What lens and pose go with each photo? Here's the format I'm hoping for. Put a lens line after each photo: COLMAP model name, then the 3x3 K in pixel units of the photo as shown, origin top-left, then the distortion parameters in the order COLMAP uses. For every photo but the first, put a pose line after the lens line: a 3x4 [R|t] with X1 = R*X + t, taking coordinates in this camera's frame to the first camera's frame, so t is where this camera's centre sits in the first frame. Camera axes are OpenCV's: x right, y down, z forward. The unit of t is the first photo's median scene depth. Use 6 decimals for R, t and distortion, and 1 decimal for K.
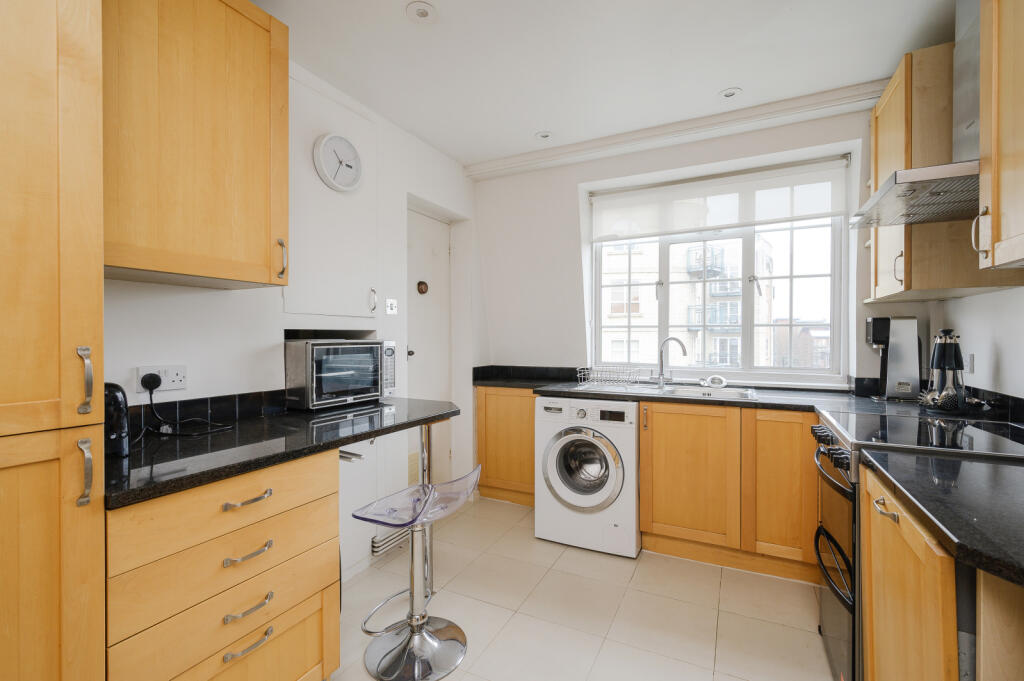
lens RADIAL K [[473.9, 0, 526.7], [0, 473.9, 344.0], [0, 0, 1]] dist [0.003082, -0.002326]
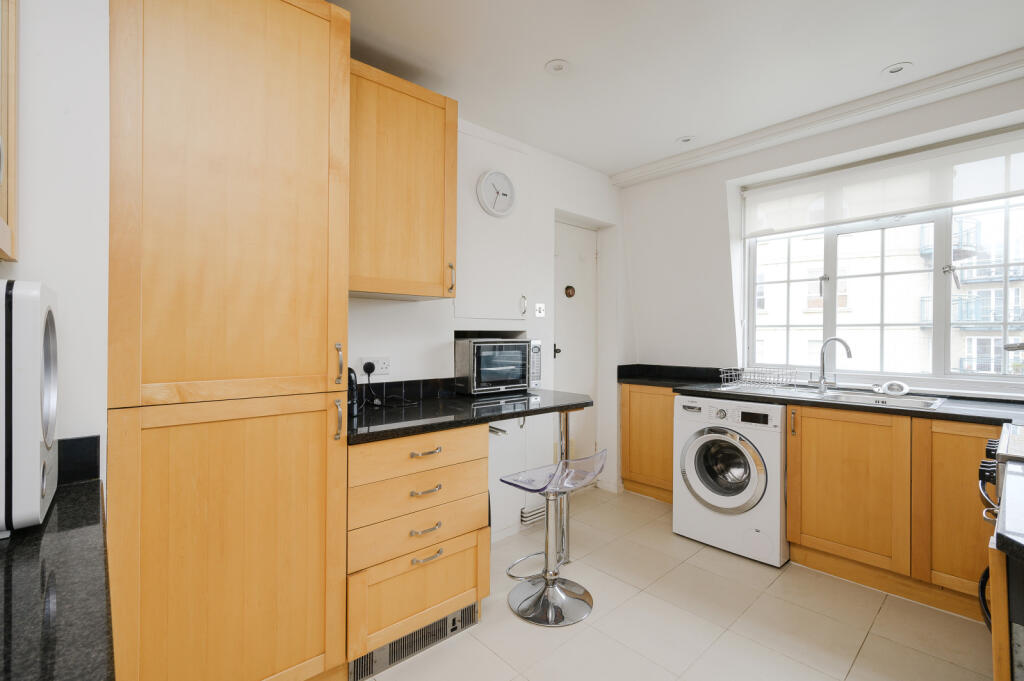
lens RADIAL K [[473.9, 0, 511.0], [0, 473.9, 337.1], [0, 0, 1]] dist [0.003082, -0.002326]
pose [[0.932866, 0.003277, -0.360209, 0.070071], [-0.007809, 0.999908, -0.011128, -0.000261], [0.360139, 0.013194, 0.932805, -0.103639]]
